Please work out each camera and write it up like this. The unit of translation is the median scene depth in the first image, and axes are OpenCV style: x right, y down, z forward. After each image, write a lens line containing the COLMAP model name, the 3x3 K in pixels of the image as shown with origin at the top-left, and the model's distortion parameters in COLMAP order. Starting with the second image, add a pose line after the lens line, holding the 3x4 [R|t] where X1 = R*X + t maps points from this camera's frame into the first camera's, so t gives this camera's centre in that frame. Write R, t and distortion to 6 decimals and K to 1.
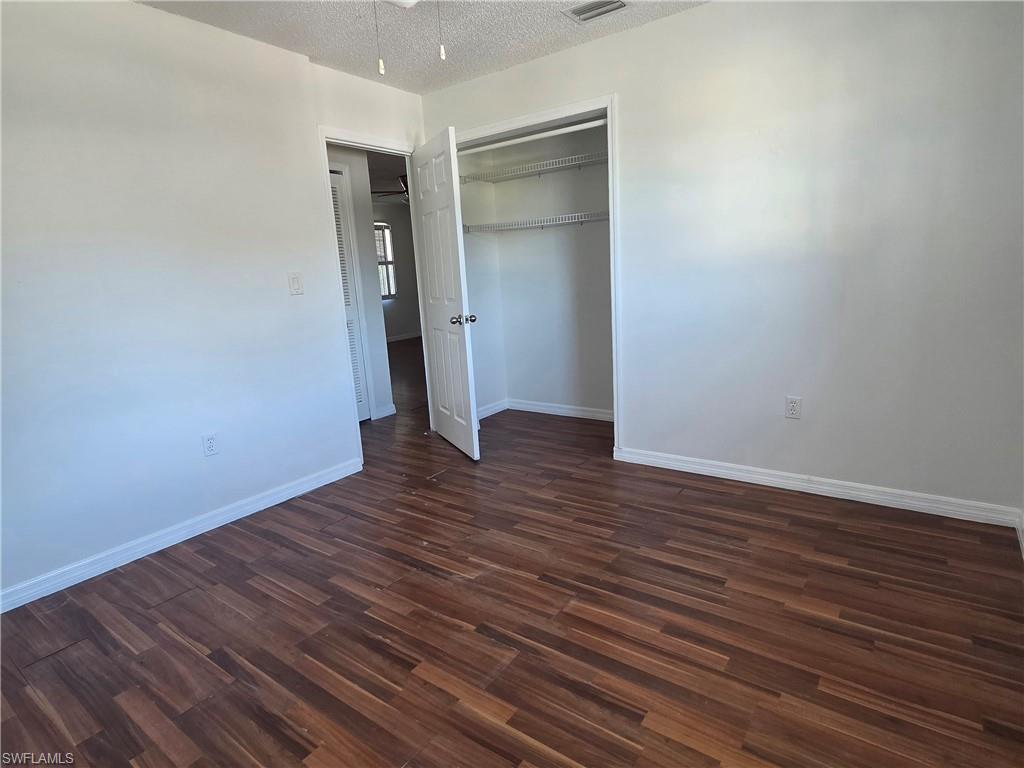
lens RADIAL K [[553.3, 0, 512.9], [0, 553.3, 375.4], [0, 0, 1]] dist [-0.006027, 0.000477]
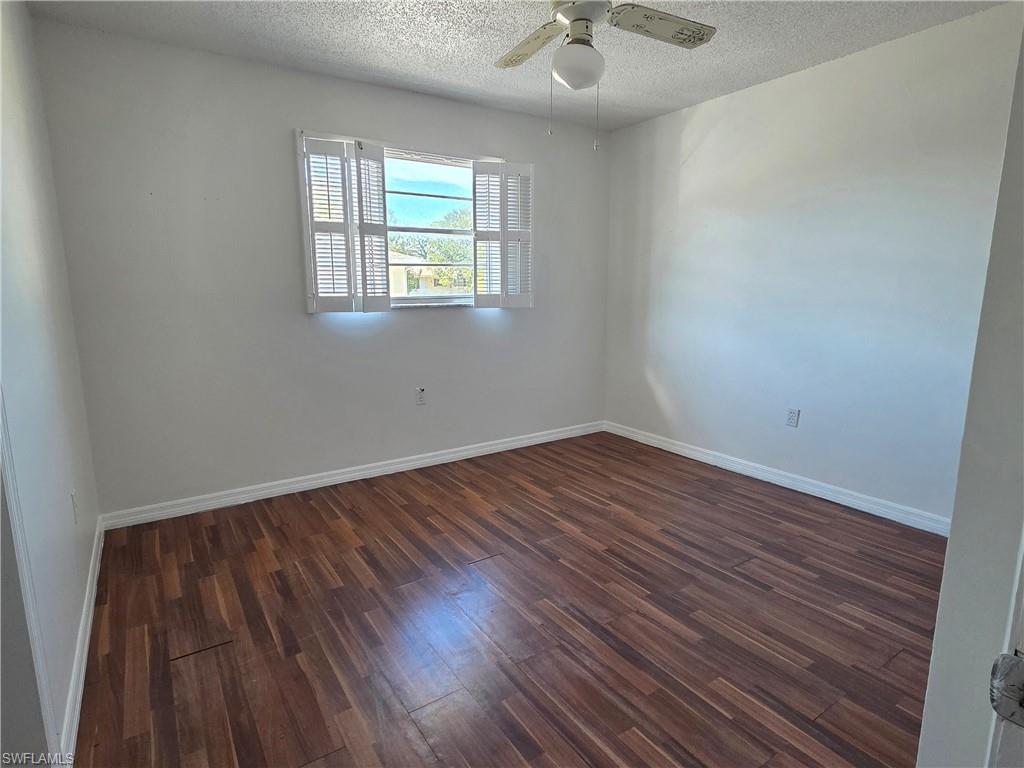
lens RADIAL K [[553.3, 0, 515.4], [0, 553.3, 384.6], [0, 0, 1]] dist [-0.006027, 0.000477]
pose [[-0.938518, -0.001013, 0.345228, -0.370852], [0.122389, 0.934070, 0.335460, -0.339827], [-0.322807, 0.357088, -0.876518, 1.780656]]
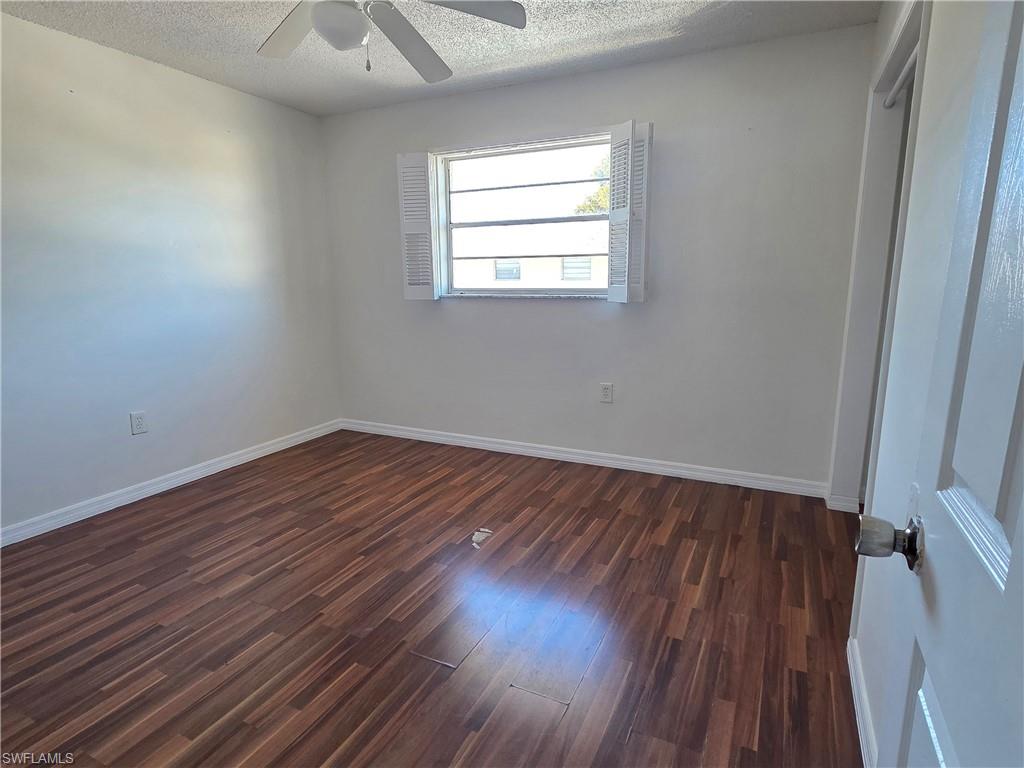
lens RADIAL K [[553.3, 0, 519.2], [0, 553.3, 383.1], [0, 0, 1]] dist [-0.006027, 0.000477]
pose [[-0.173963, -0.125057, 0.976779, -0.797825], [0.212055, 0.963876, 0.161172, -0.196720], [-0.961649, 0.235169, -0.141160, 1.200107]]
